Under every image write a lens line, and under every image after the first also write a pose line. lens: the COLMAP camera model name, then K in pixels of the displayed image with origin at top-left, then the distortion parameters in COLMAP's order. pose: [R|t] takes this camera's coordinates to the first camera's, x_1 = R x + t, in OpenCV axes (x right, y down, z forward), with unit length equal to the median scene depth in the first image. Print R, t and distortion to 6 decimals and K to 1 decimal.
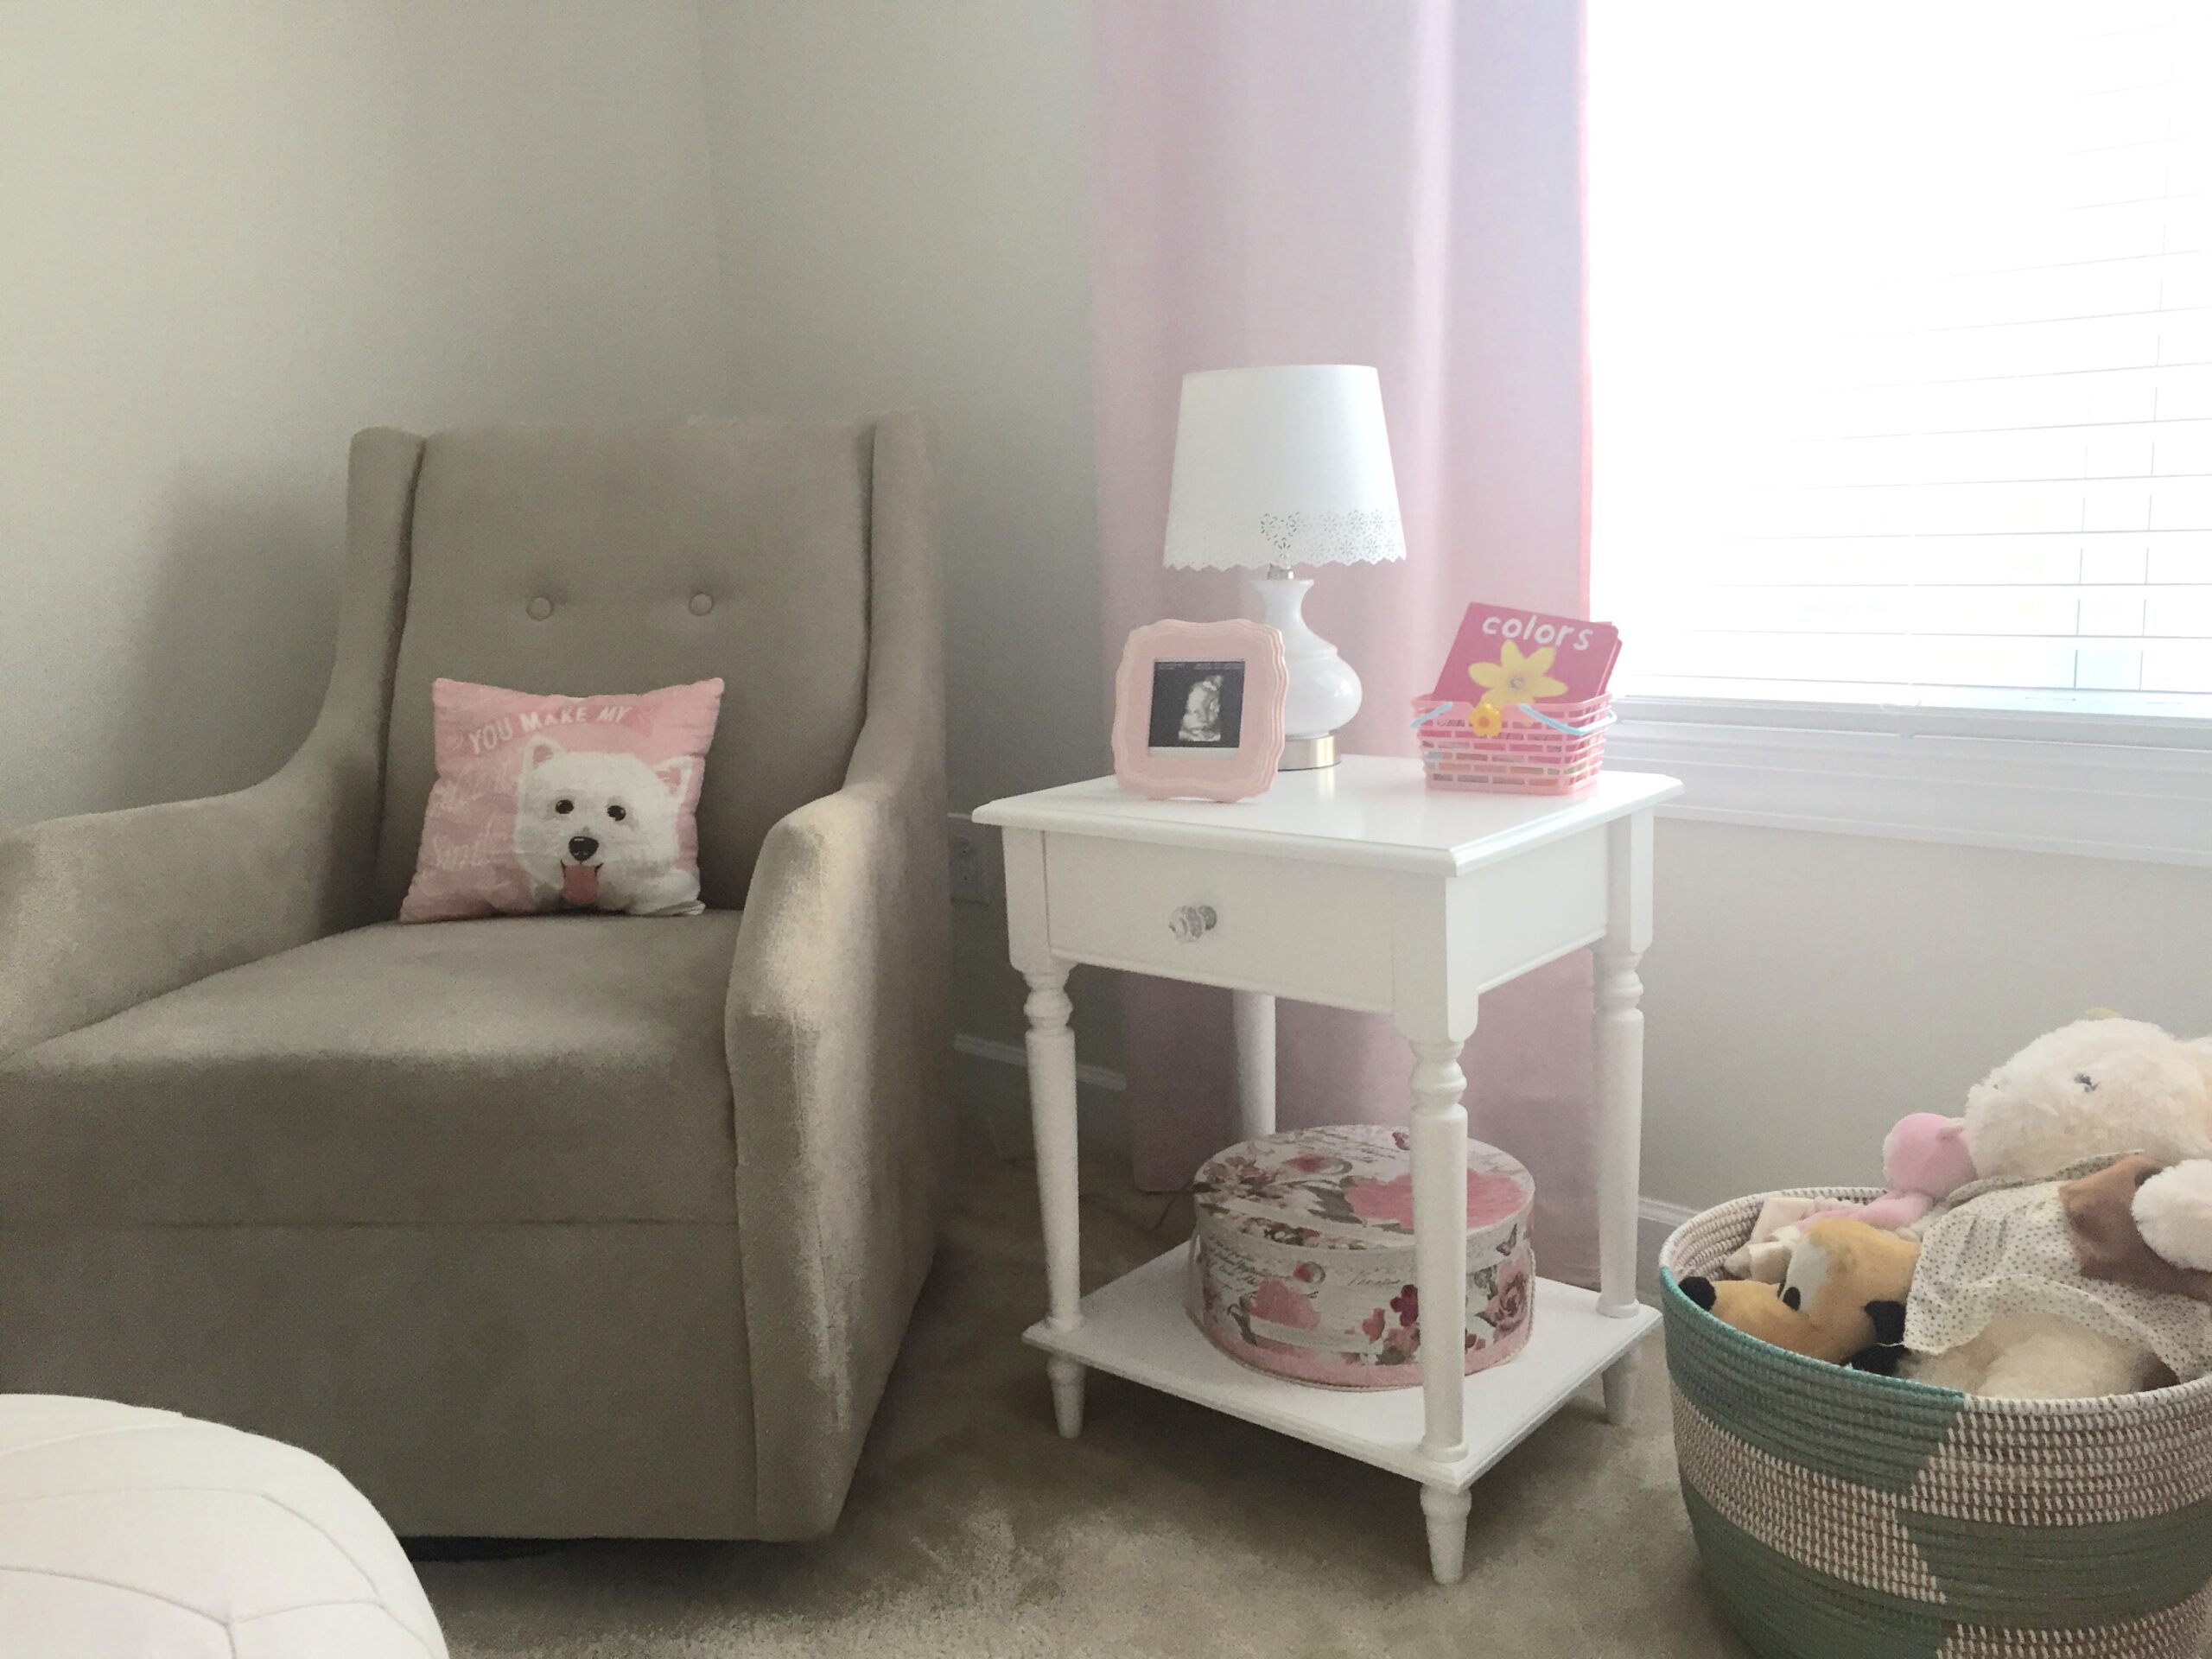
lens RADIAL K [[1900.1, 0, 1106.0], [0, 1900.1, 829.5], [0, 0, 1]] dist [0.020589, -0.006400]
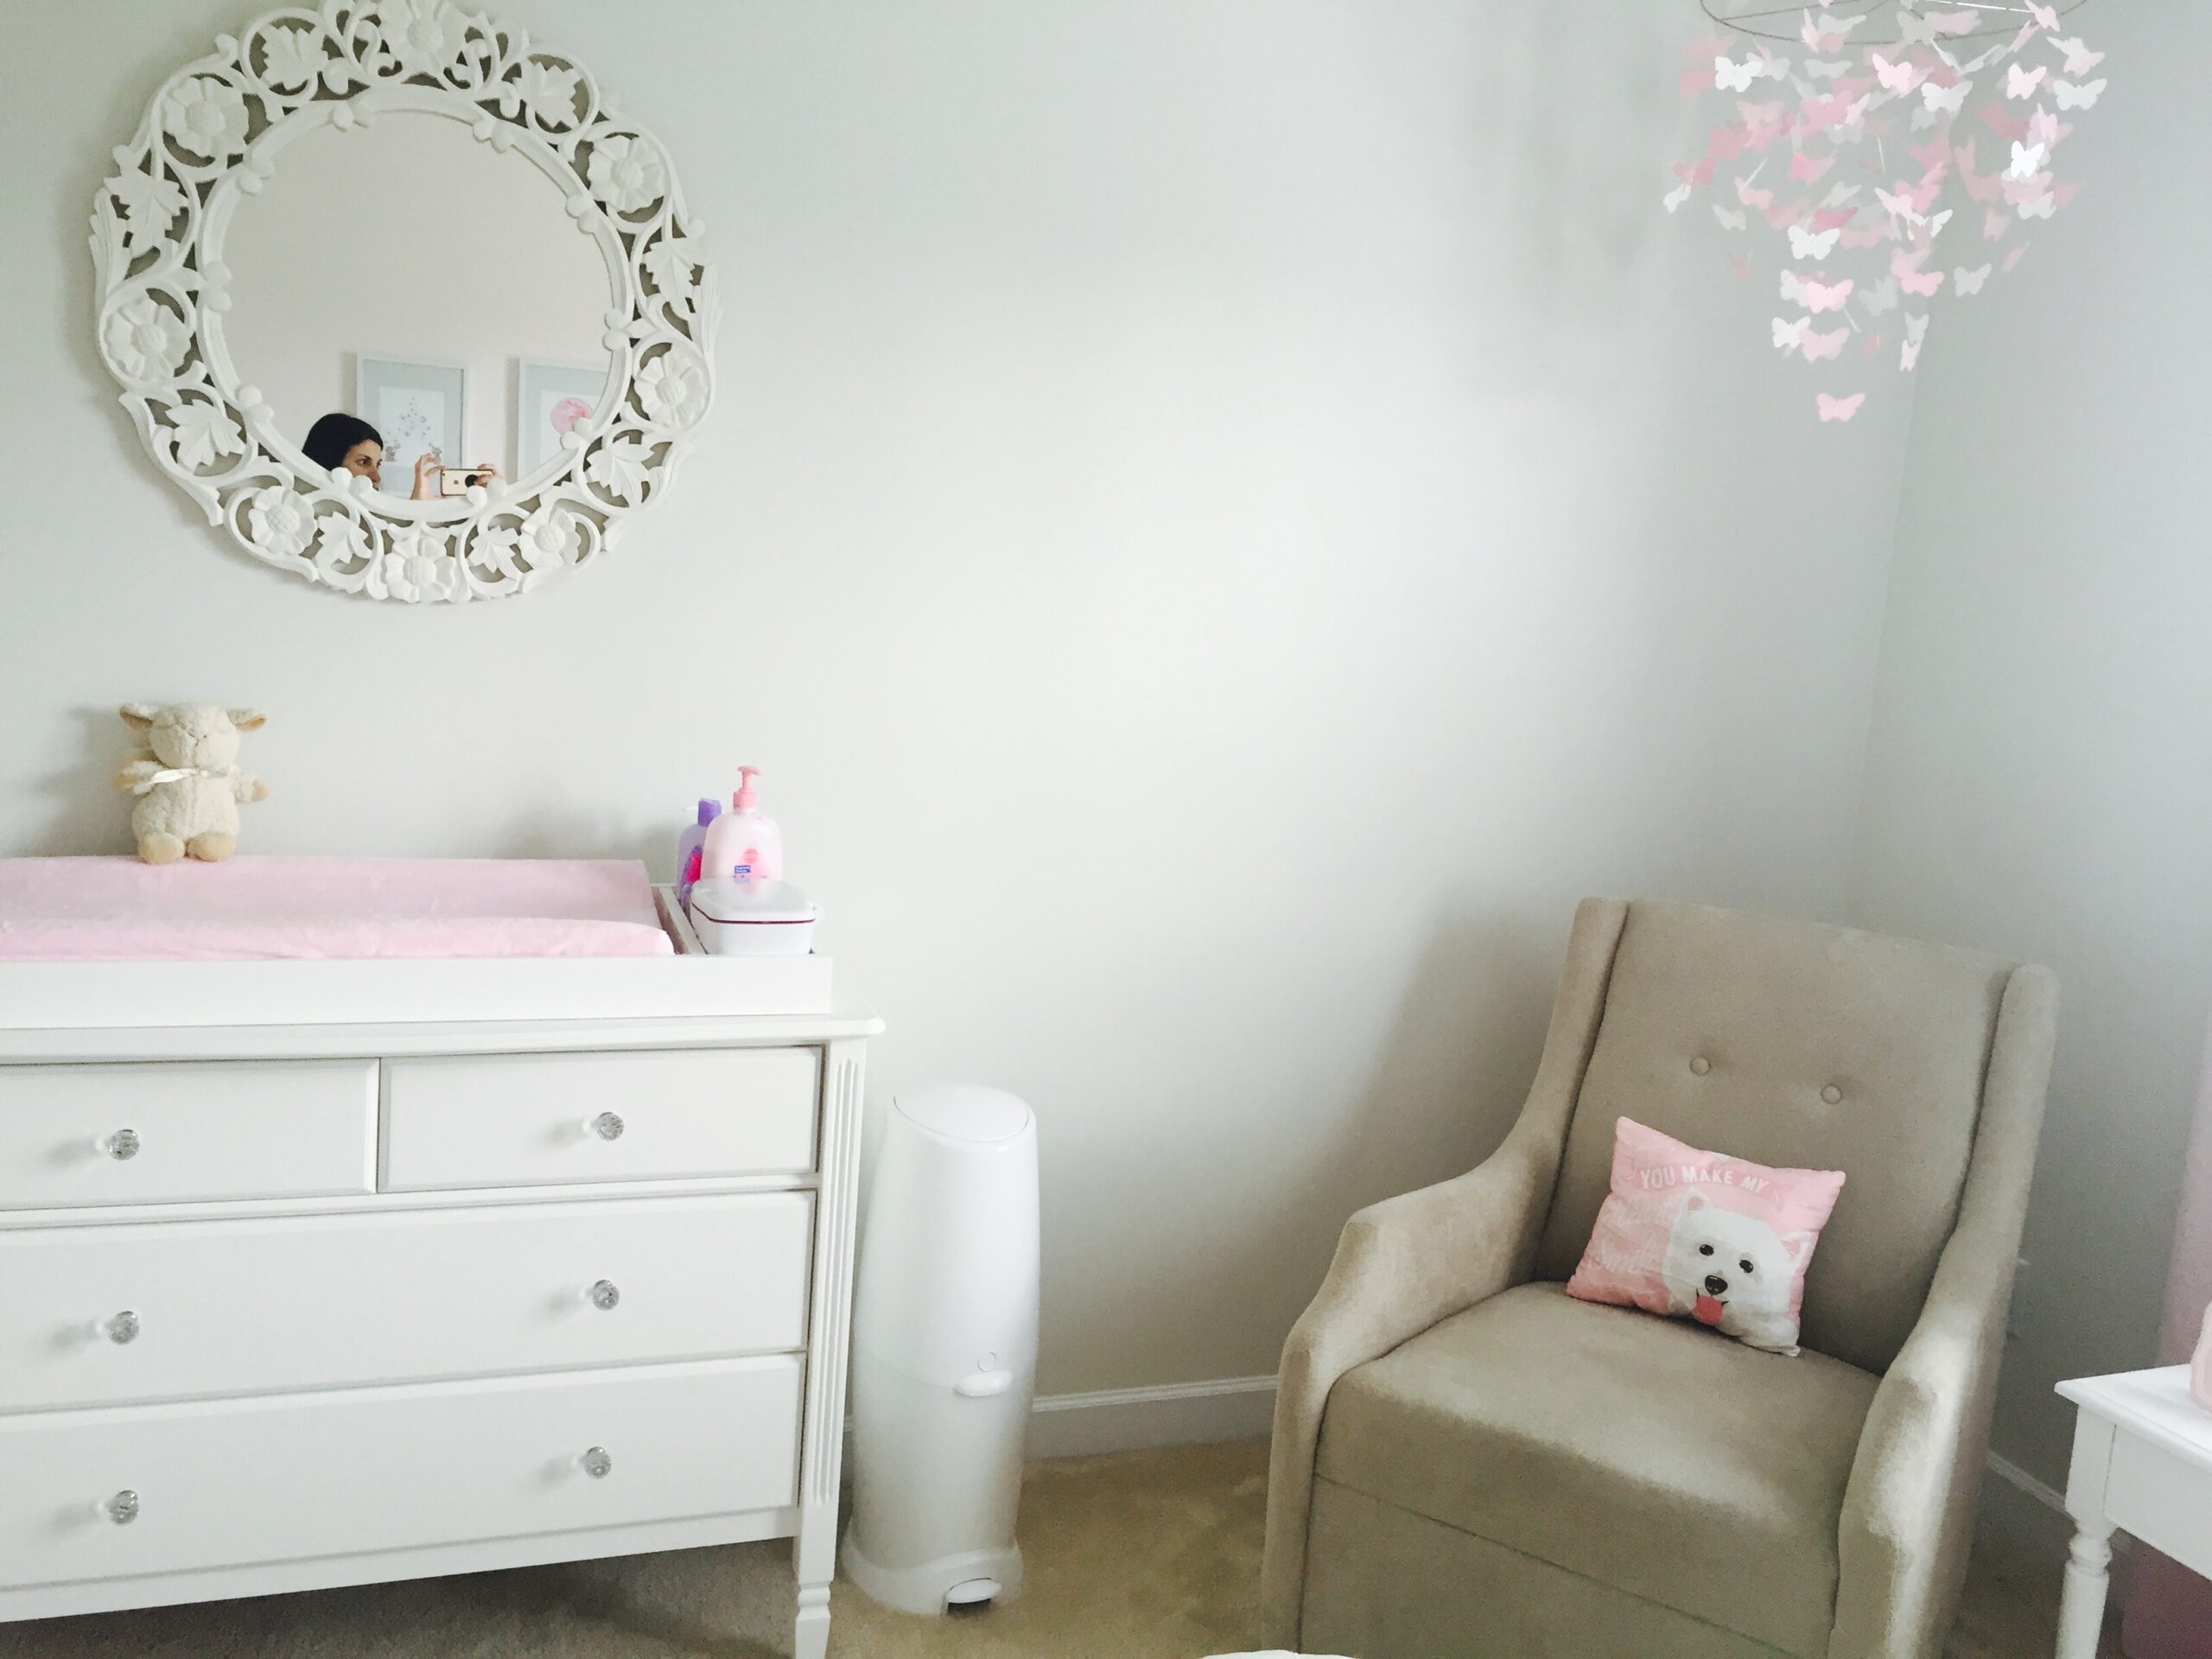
lens RADIAL K [[1900.1, 0, 1106.0], [0, 1900.1, 829.5], [0, 0, 1]] dist [0.020589, -0.006400]
pose [[0.866194, 0.168381, -0.470485, -0.069791], [-0.192069, 0.981379, -0.002387, -0.215132], [0.461322, 0.092433, 0.882405, -0.396489]]
